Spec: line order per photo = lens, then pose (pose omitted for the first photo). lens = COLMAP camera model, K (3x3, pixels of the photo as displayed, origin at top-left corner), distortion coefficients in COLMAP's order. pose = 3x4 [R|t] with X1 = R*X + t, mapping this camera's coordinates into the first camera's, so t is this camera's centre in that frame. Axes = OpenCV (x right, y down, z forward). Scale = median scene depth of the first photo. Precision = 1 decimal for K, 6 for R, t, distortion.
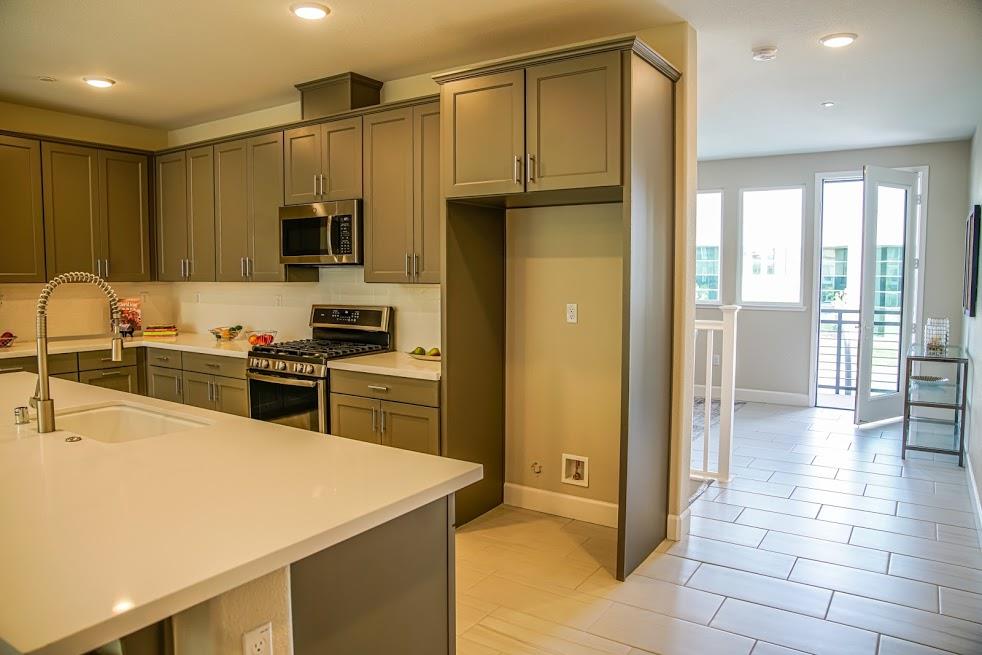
lens RADIAL K [[676.6, 0, 488.7], [0, 676.6, 324.5], [0, 0, 1]] dist [-0.129882, 0.096748]
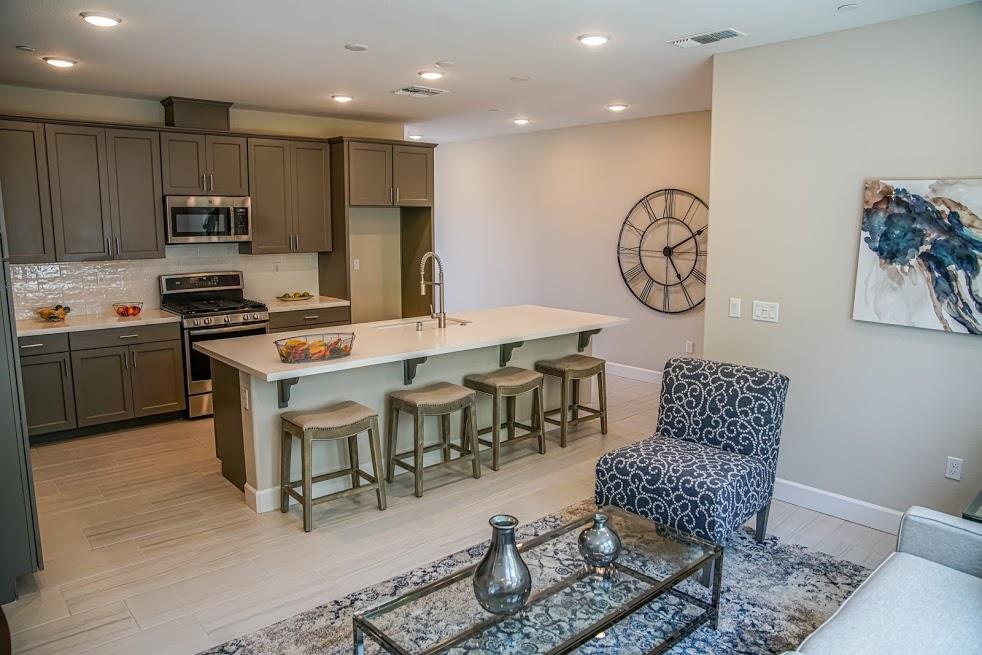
lens RADIAL K [[676.6, 0, 488.7], [0, 676.6, 324.5], [0, 0, 1]] dist [-0.129882, 0.096748]
pose [[0.252344, -0.148605, 0.956159, -1.435972], [0.072924, 0.988248, 0.134346, -0.067893], [-0.964886, 0.035825, 0.260215, 0.140020]]
